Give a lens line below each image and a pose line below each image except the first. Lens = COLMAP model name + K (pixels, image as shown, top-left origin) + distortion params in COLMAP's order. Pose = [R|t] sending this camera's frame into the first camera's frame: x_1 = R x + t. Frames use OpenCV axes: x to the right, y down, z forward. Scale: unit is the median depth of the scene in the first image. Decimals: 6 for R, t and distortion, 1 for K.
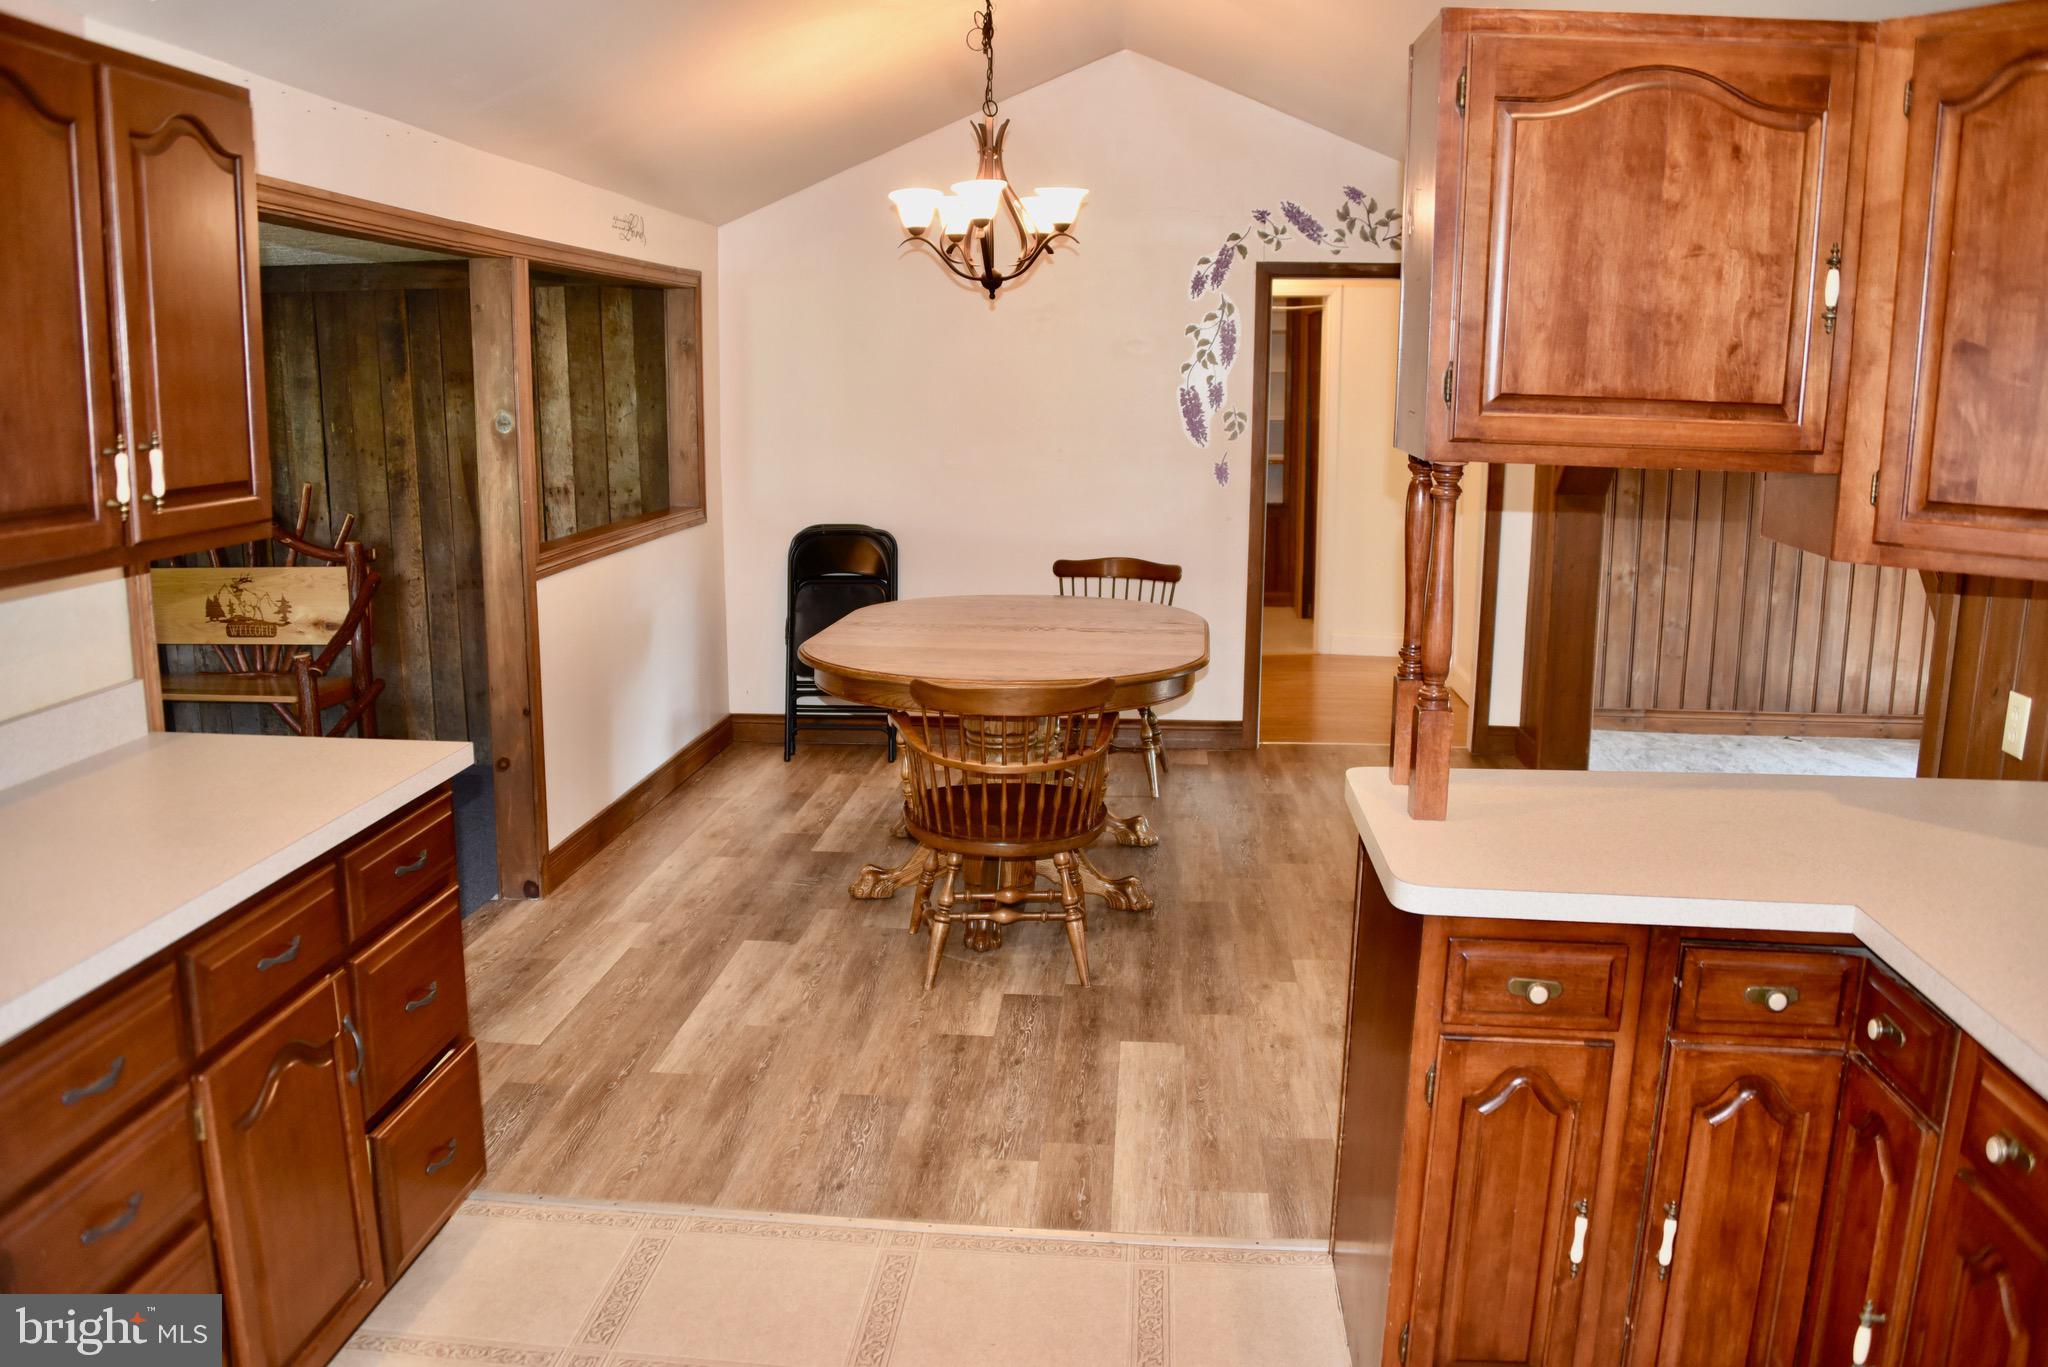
lens RADIAL K [[1652.2, 0, 1011.2], [0, 1652.2, 693.0], [0, 0, 1]] dist [-0.149686, 0.091761]
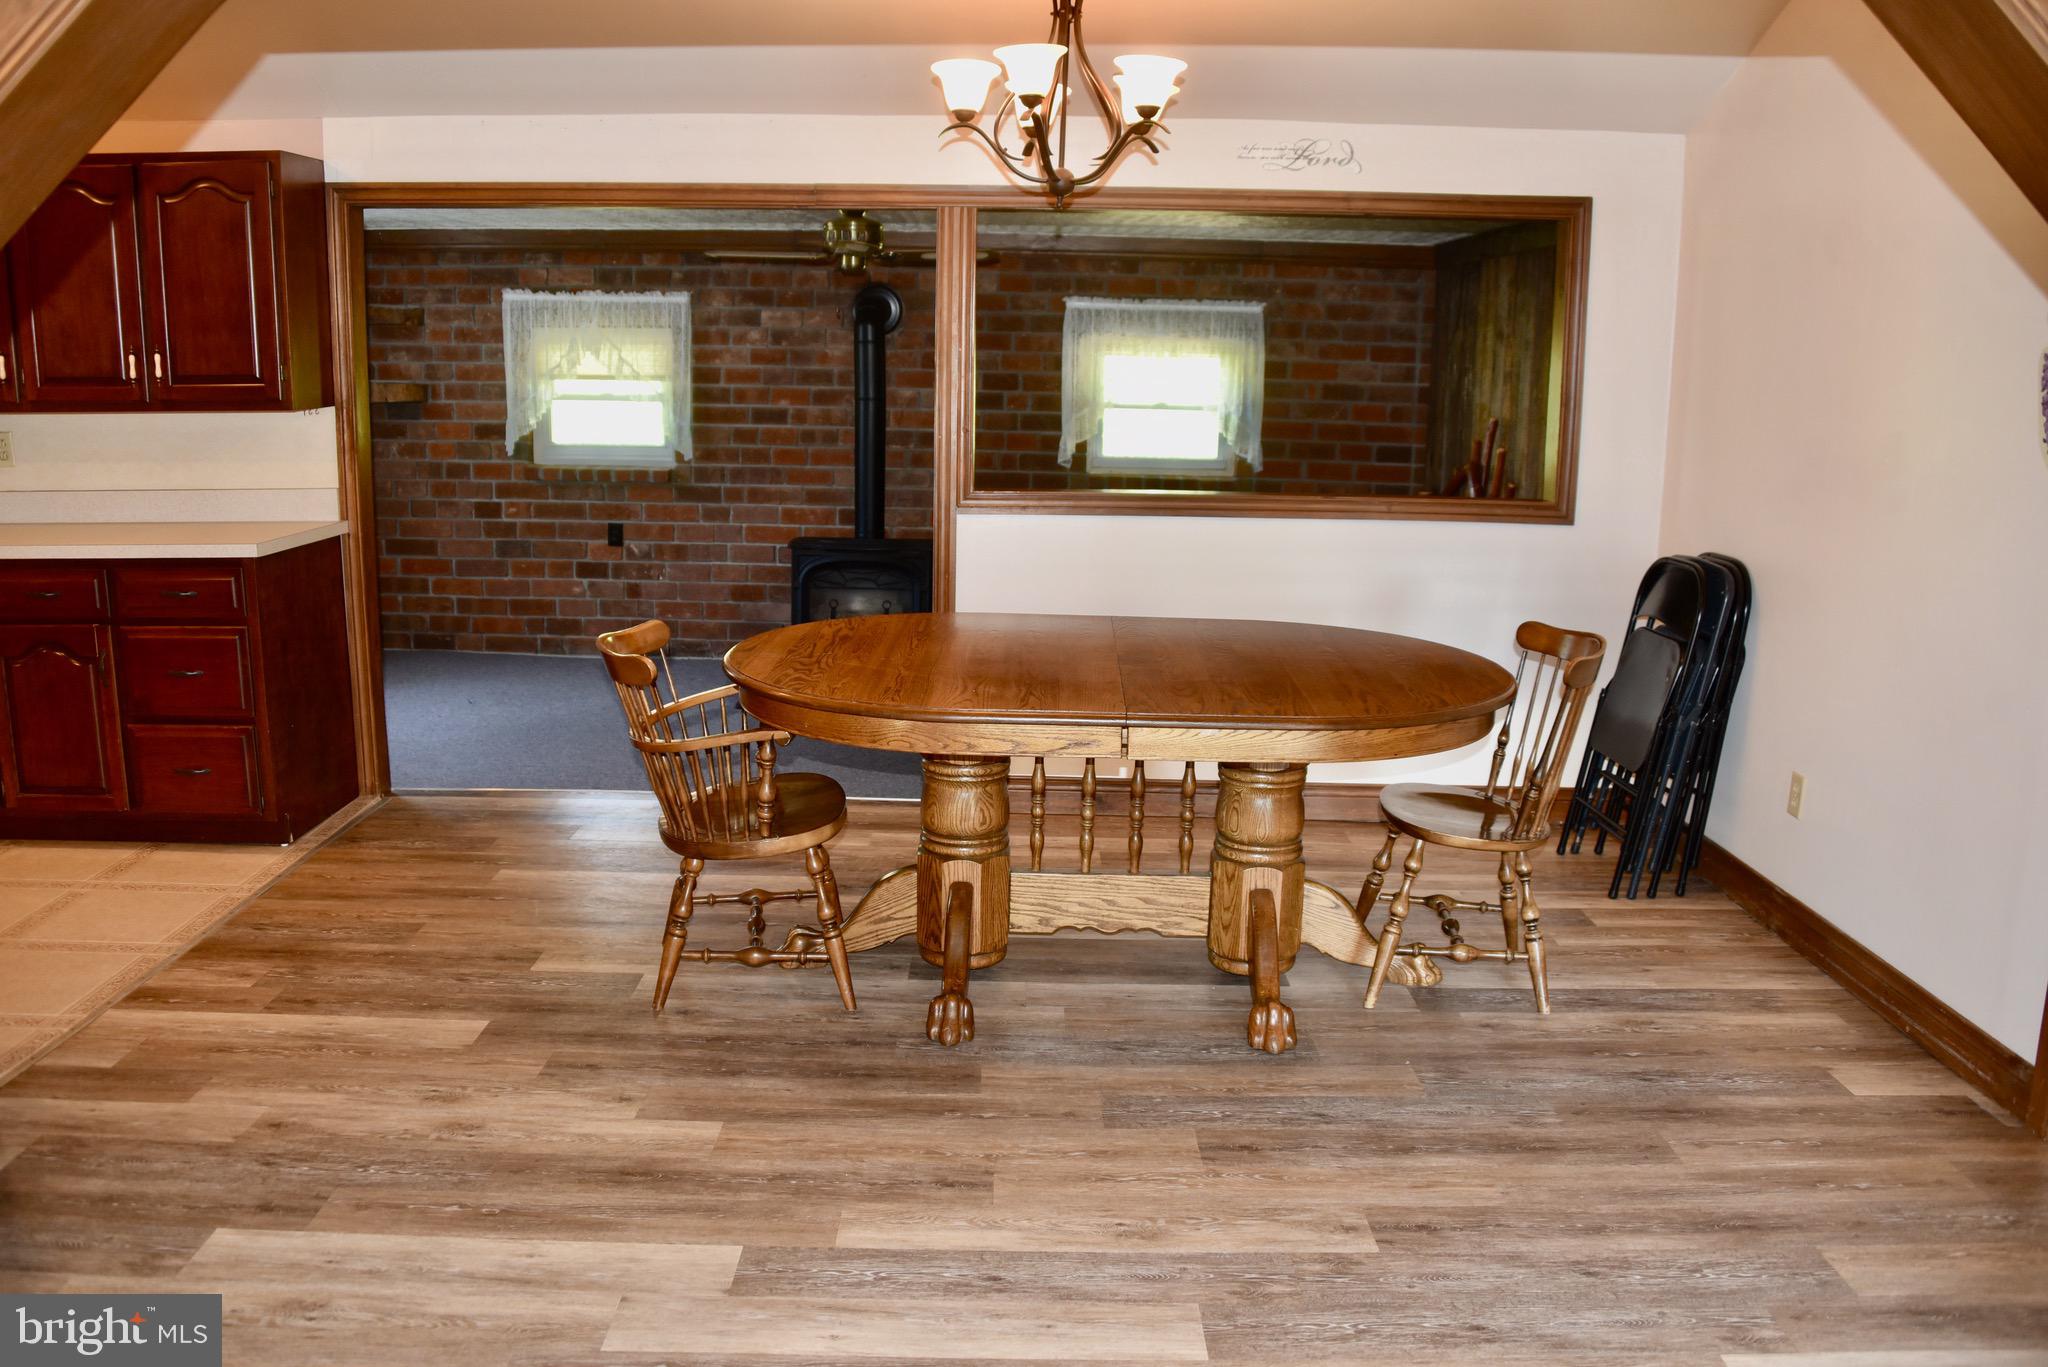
lens RADIAL K [[1652.2, 0, 1011.5], [0, 1652.2, 691.0], [0, 0, 1]] dist [-0.149686, 0.091761]
pose [[0.076427, 0.198648, -0.977086, 1.106467], [-0.202561, 0.962611, 0.179861, -0.225901], [0.976283, 0.184174, 0.113807, 1.334237]]
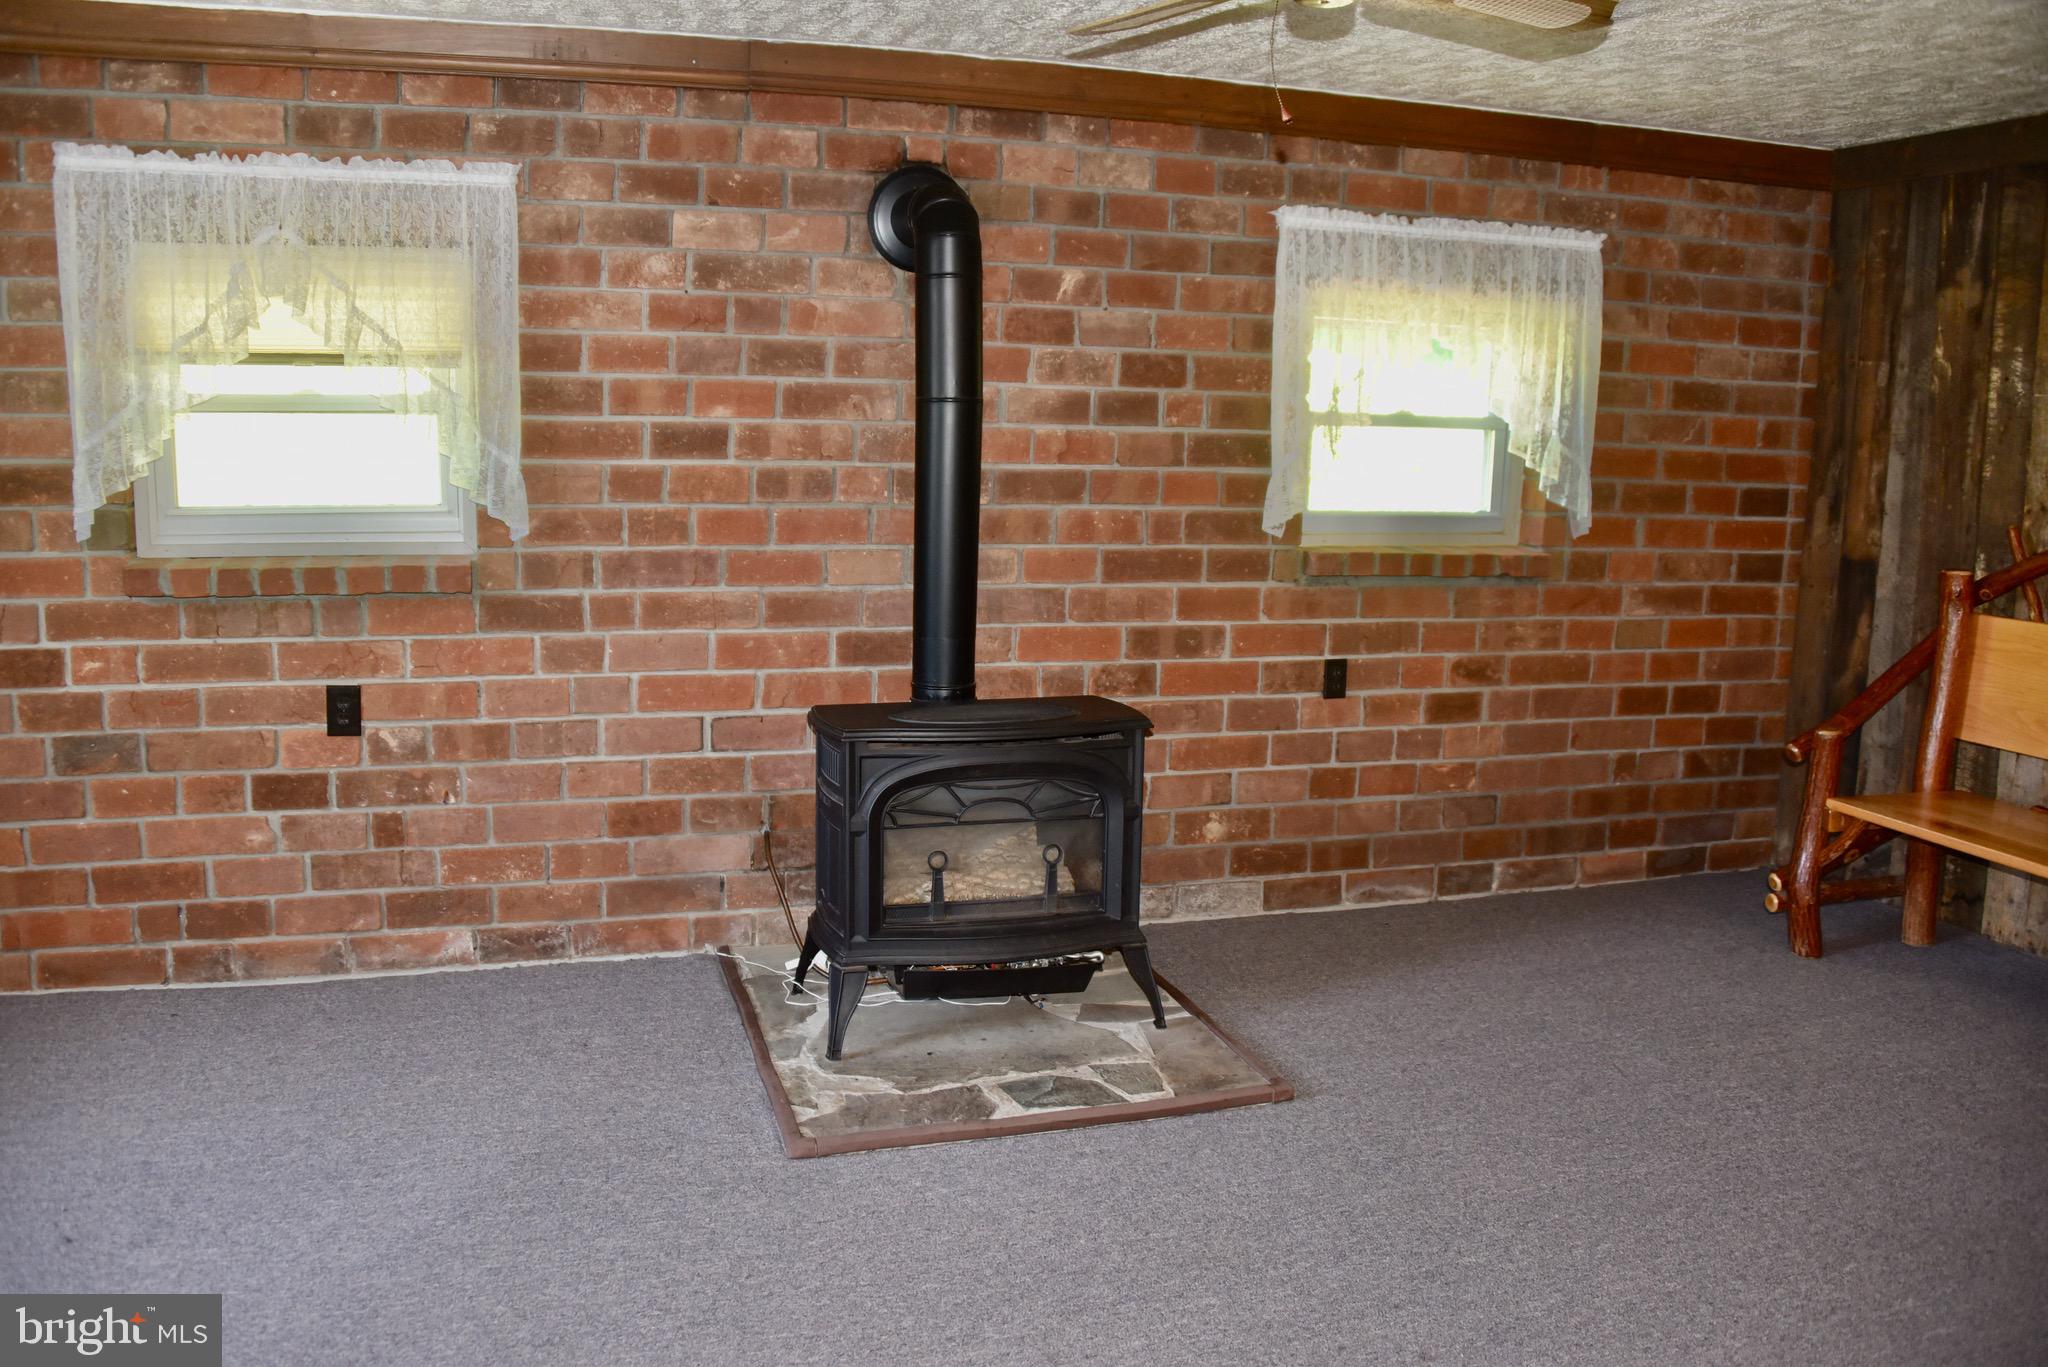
lens RADIAL K [[1652.2, 0, 956.9], [0, 1652.2, 698.8], [0, 0, 1]] dist [-0.149686, 0.091761]
pose [[0.391070, 0.168570, -0.904792, -0.314463], [-0.188283, 0.976946, 0.100633, -0.076334], [0.900896, 0.131002, 0.413793, 0.887364]]
